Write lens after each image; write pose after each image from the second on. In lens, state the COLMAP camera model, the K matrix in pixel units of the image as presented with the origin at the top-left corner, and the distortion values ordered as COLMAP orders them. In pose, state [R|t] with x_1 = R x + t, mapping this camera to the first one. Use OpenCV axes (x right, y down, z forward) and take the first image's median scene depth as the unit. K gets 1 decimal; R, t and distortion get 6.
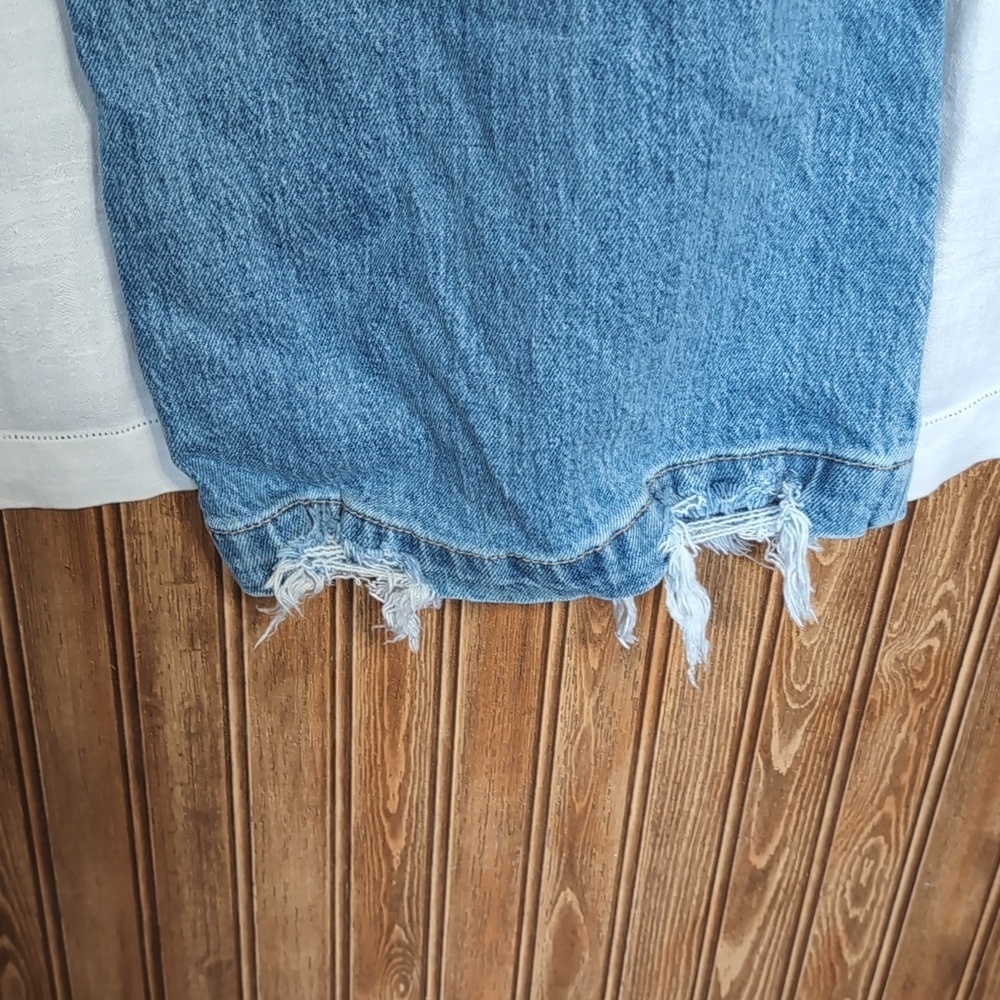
lens RADIAL K [[1813.1, 0, 503.2], [0, 1813.1, 498.2], [0, 0, 1]] dist [0.163868, 0.000000]
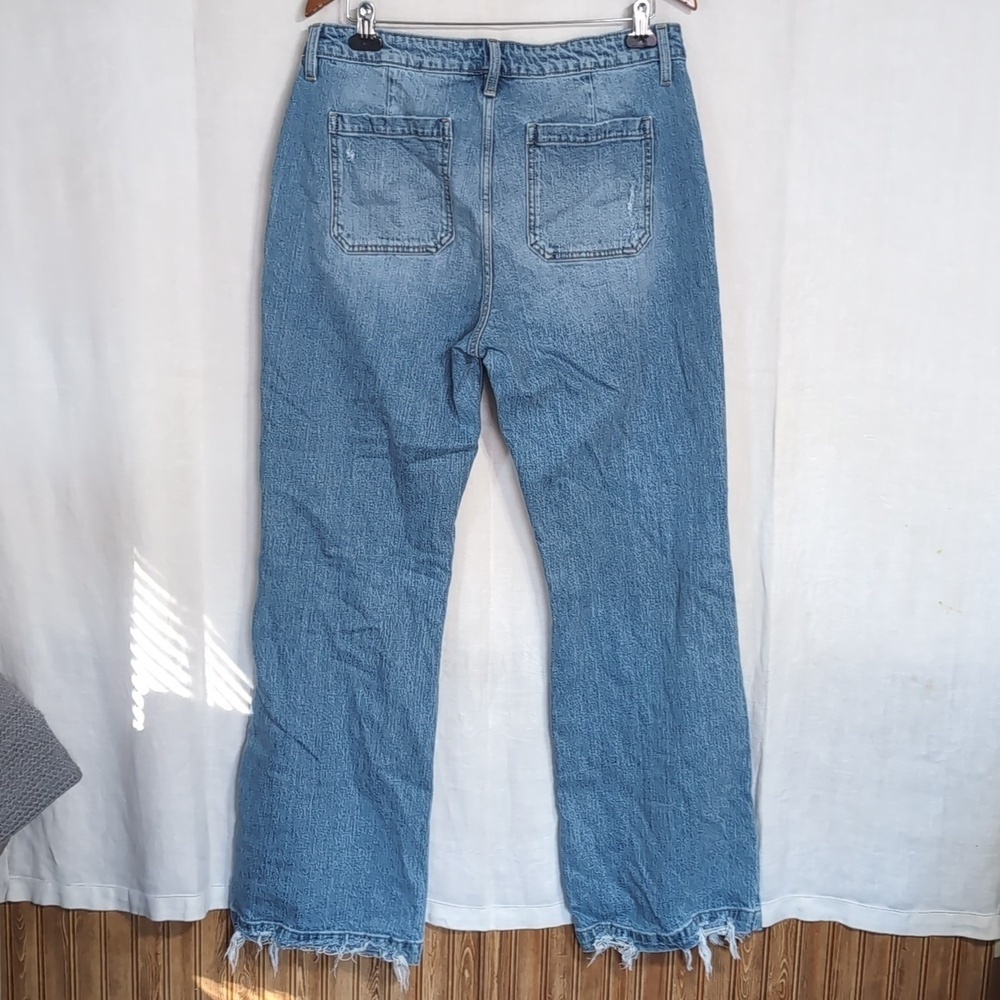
lens RADIAL K [[1813.1, 0, 503.8], [0, 1813.1, 501.5], [0, 0, 1]] dist [0.163868, 0.000000]
pose [[0.998153, -0.011574, -0.059632, -0.077081], [-0.011814, 0.925946, -0.377472, 0.639970], [0.059585, 0.377479, 0.924099, -2.918898]]
